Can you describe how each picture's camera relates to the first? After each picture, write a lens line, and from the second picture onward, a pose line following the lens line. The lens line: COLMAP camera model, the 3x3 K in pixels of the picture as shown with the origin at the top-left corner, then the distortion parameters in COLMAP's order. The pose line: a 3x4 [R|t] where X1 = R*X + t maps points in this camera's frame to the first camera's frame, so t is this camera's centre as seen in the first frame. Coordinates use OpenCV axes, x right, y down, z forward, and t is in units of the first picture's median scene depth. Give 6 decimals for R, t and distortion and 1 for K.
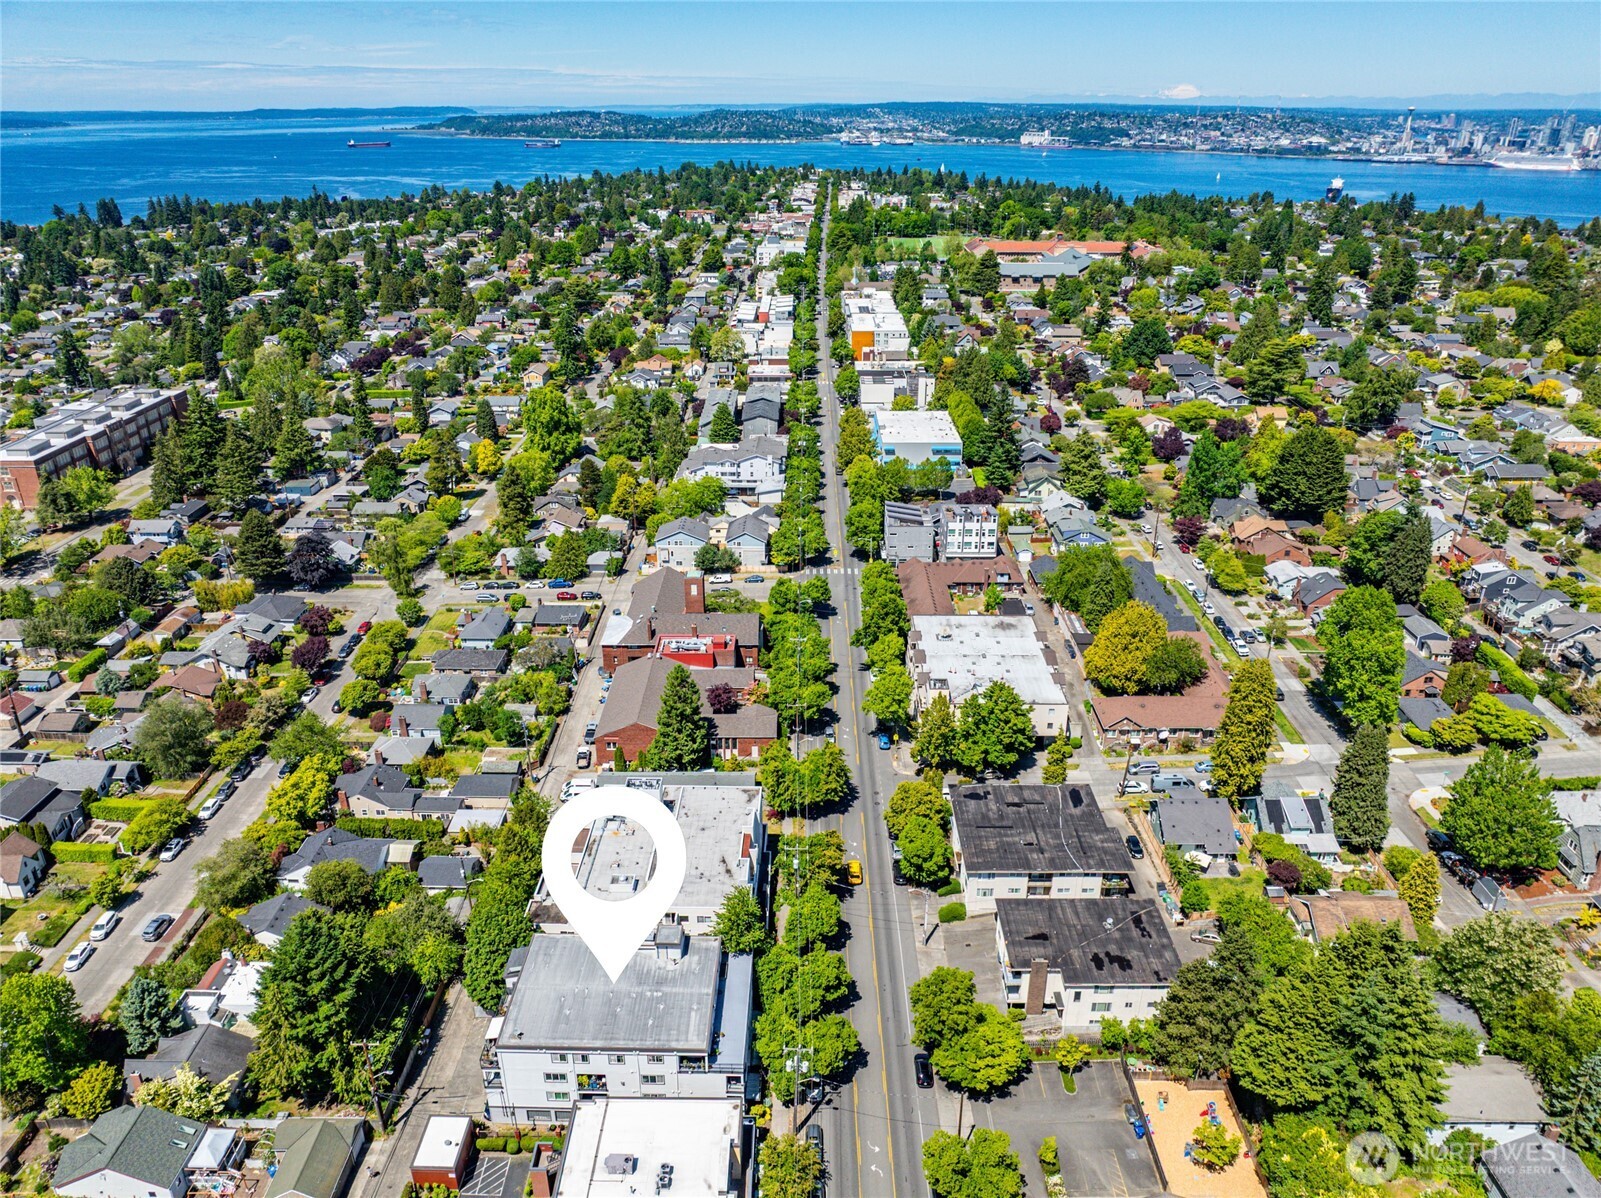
lens RADIAL K [[1122.4, 0, 800.5], [0, 1122.4, 599.0], [0, 0, 1]] dist [-0.045074, 0.017177]
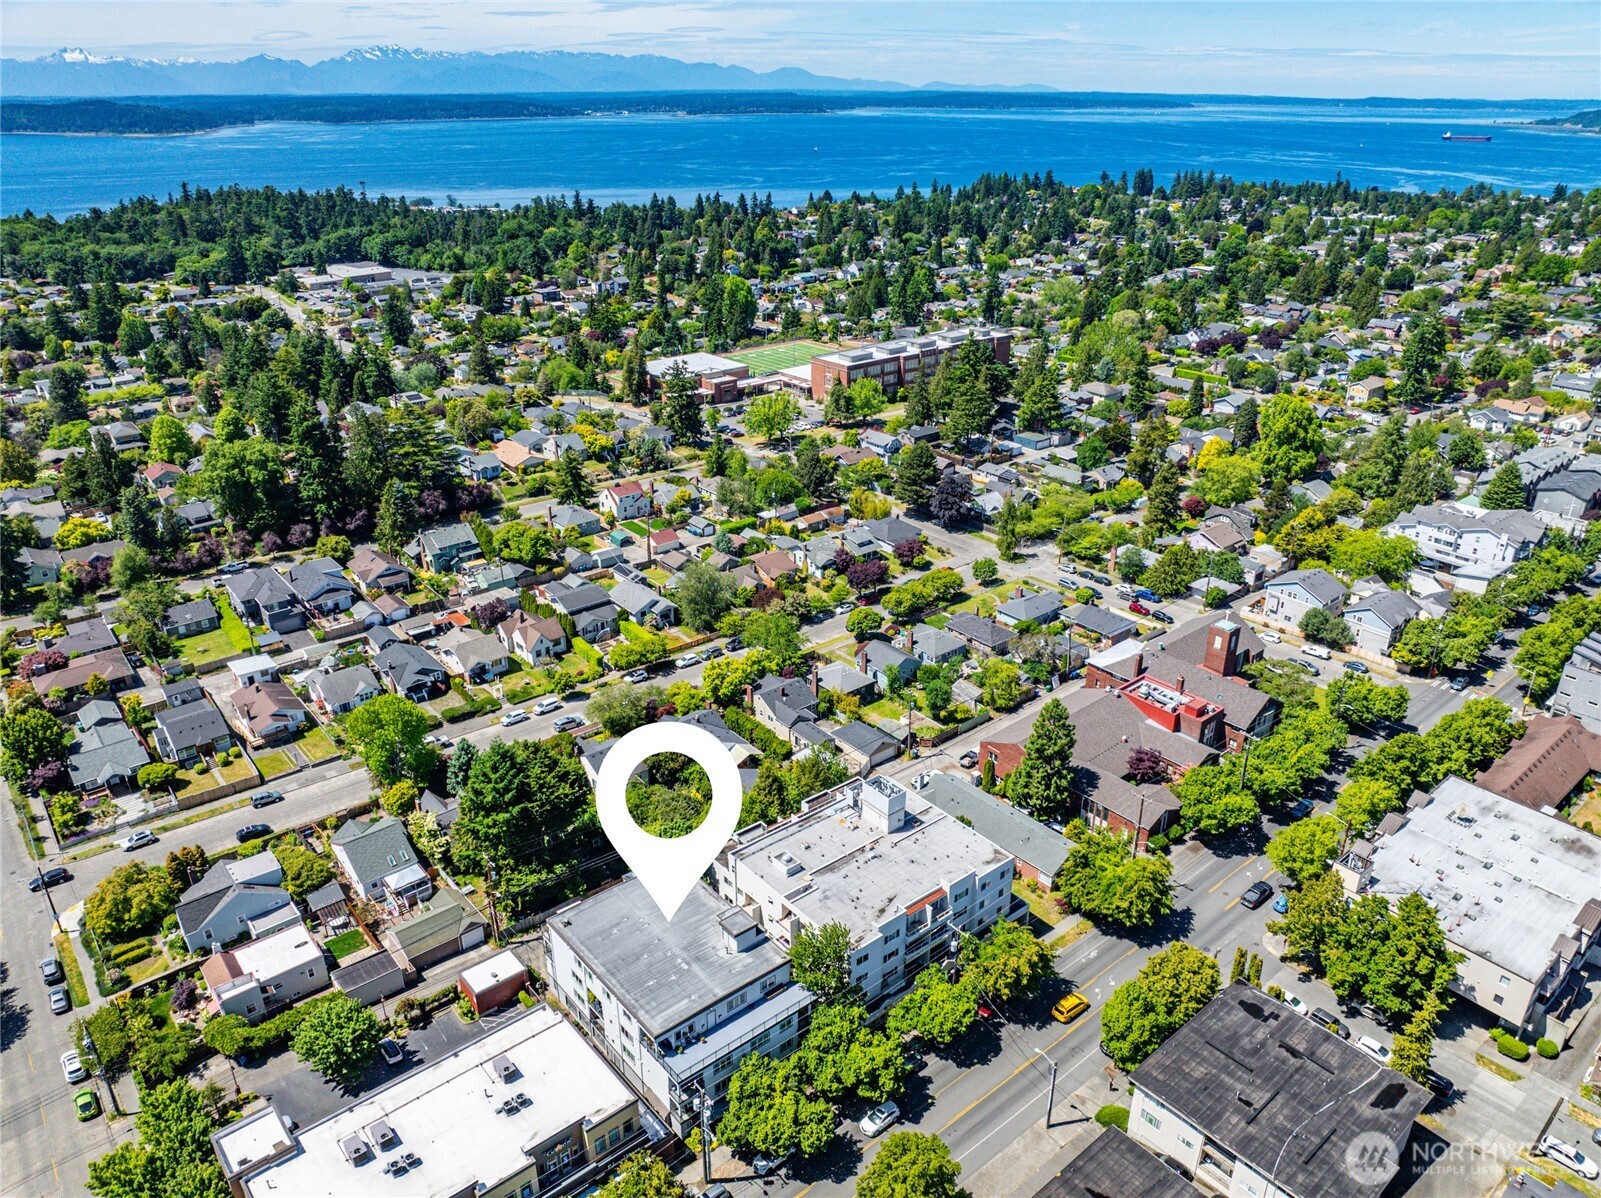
lens RADIAL K [[1122.4, 0, 800.5], [0, 1122.4, 599.0], [0, 0, 1]] dist [-0.045074, 0.017177]
pose [[0.650922, 0.316566, -0.689990, 0.231413], [-0.309983, 0.940515, 0.139076, -0.050040], [0.692973, 0.123358, 0.710332, 0.160081]]
